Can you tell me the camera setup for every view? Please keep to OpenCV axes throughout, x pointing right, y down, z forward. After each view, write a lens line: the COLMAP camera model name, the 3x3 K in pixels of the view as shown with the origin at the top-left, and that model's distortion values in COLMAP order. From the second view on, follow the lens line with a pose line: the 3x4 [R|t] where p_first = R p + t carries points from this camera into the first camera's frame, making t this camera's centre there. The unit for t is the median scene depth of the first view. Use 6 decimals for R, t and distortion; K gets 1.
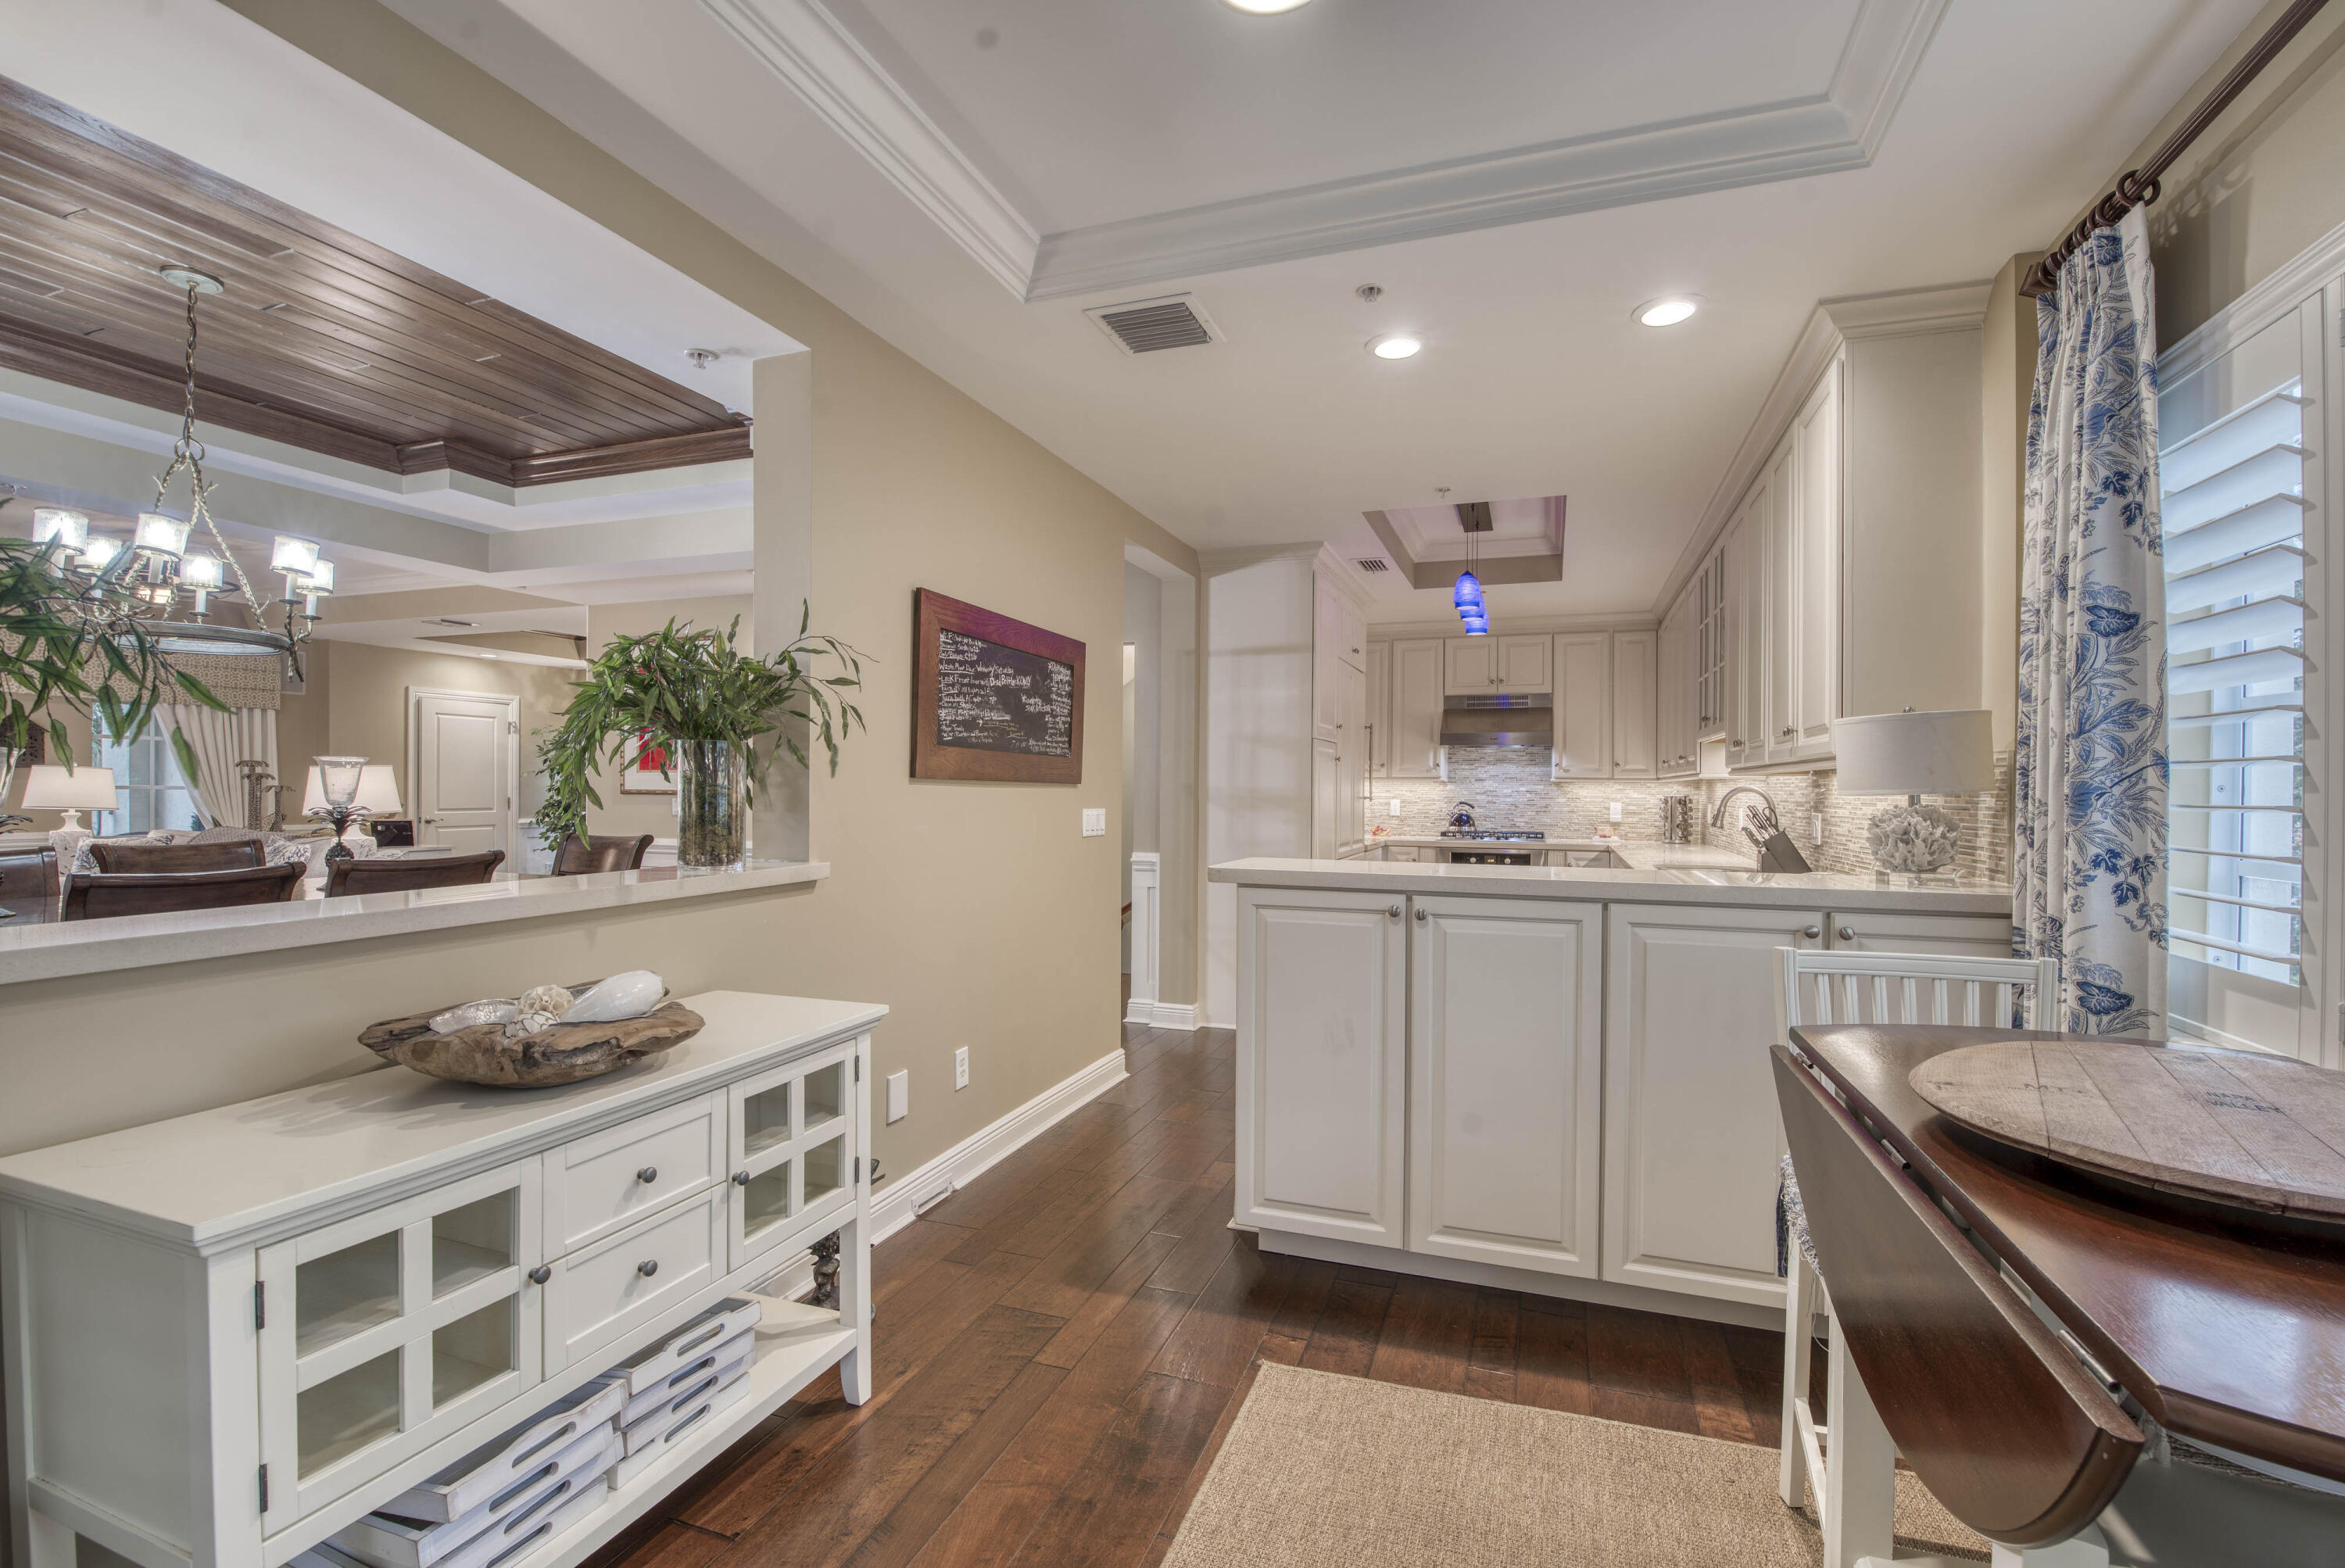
lens RADIAL K [[1018.0, 0, 1181.8], [0, 1018.0, 789.7], [0, 0, 1]] dist [-0.012640, -0.004728]
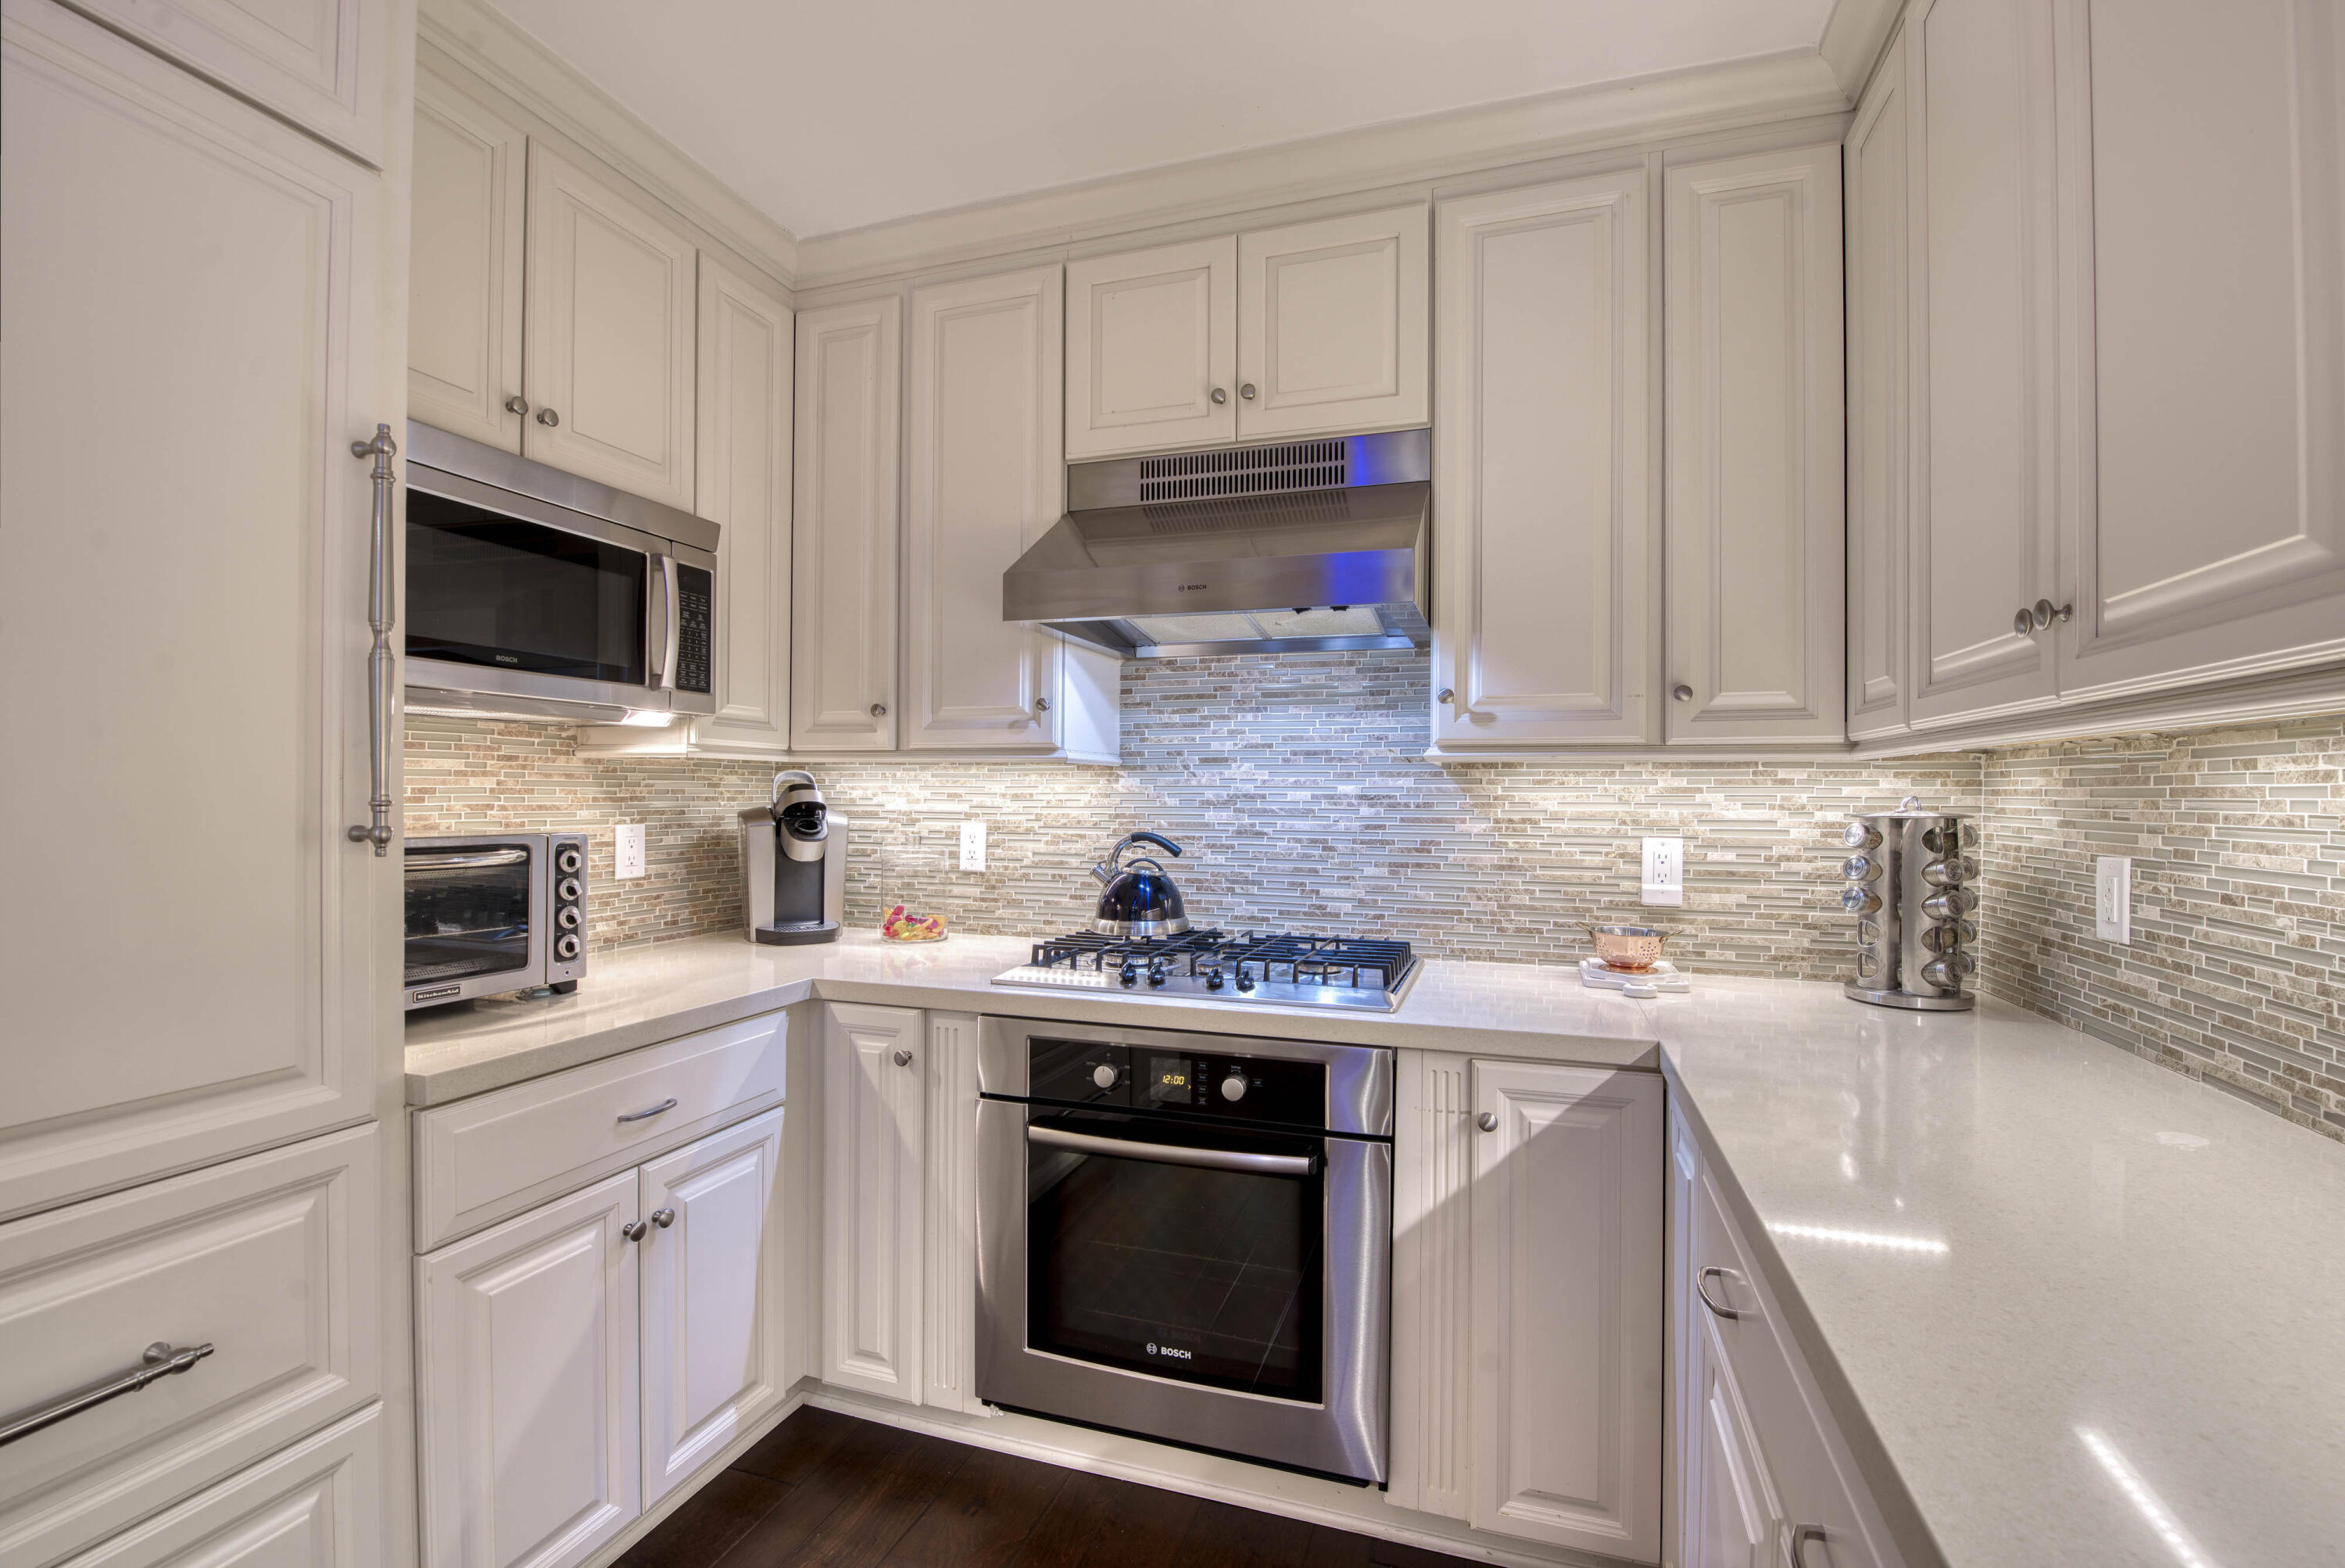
lens RADIAL K [[1018.0, 0, 1189.9], [0, 1018.0, 801.0], [0, 0, 1]] dist [-0.012640, -0.004728]
pose [[0.999592, 0.000350, 0.028574, 0.285835], [-0.000542, 0.999977, 0.006698, 0.000759], [-0.028571, -0.006711, 0.999569, 0.716013]]
